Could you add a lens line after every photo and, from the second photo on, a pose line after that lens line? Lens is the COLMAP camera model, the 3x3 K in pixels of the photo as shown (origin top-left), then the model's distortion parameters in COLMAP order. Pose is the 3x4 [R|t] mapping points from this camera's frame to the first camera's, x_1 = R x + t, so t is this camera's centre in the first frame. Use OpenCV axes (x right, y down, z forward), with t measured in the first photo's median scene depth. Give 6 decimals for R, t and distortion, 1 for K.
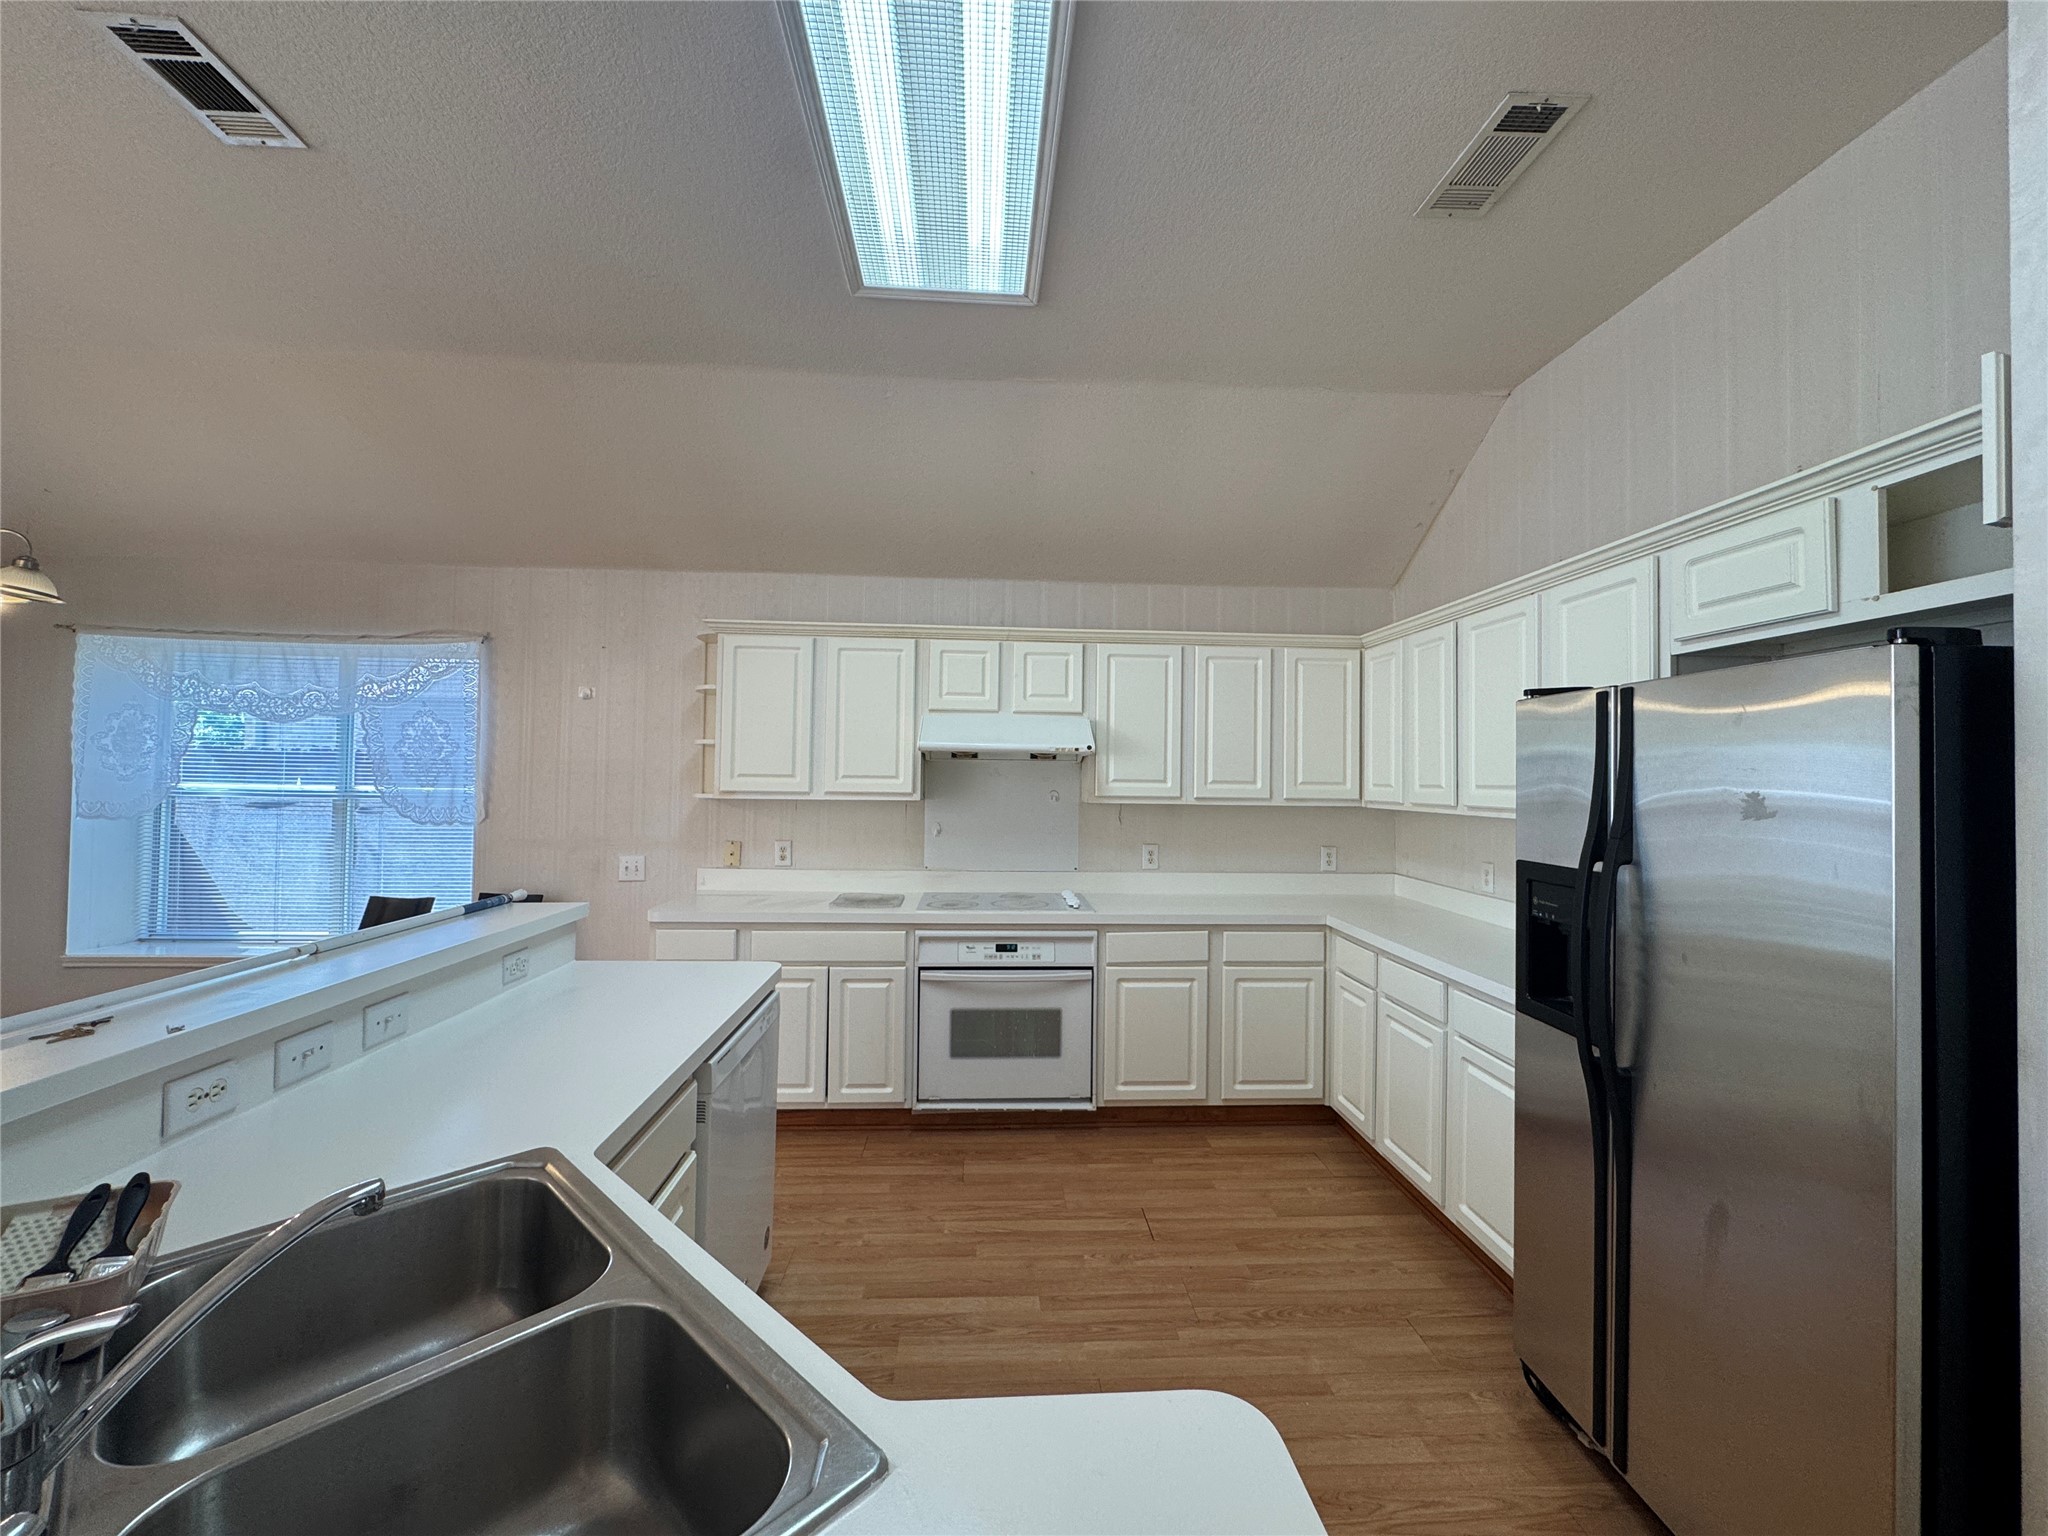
lens RADIAL K [[816.2, 0, 1029.1], [0, 816.2, 762.4], [0, 0, 1]] dist [-0.002059, 0.000323]
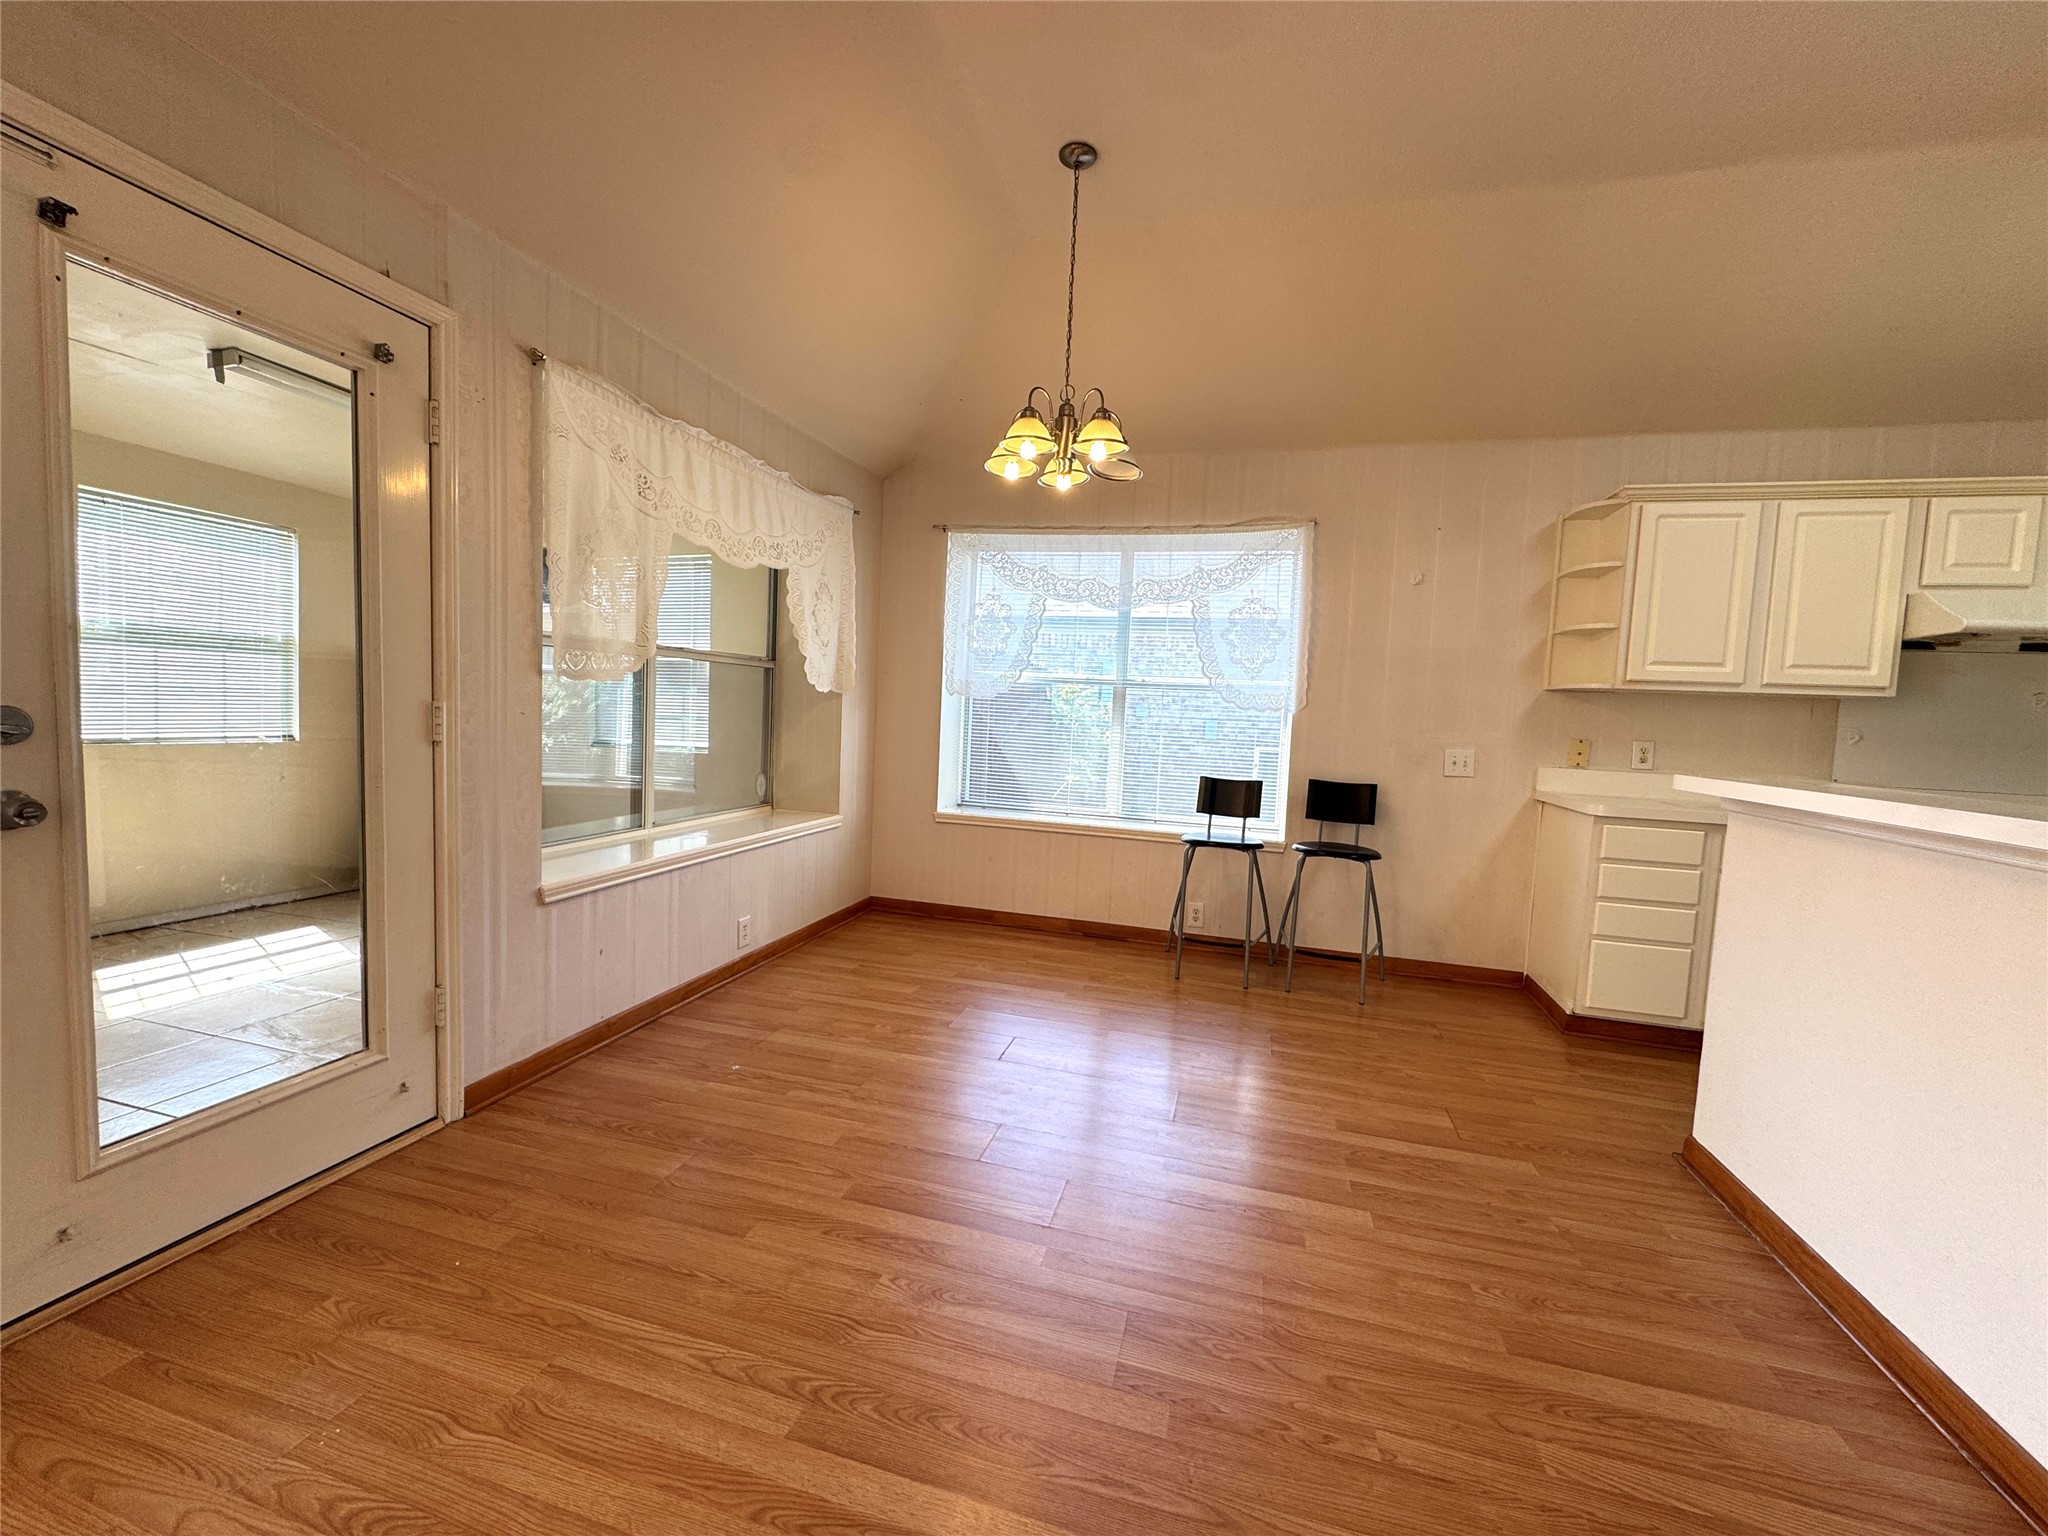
lens RADIAL K [[816.2, 0, 1028.7], [0, 816.2, 766.4], [0, 0, 1]] dist [-0.002059, 0.000323]
pose [[0.946215, 0.051765, -0.319369, -0.685598], [-0.025620, 0.996006, 0.085531, 0.067331], [0.322521, -0.072748, 0.943763, -0.068270]]
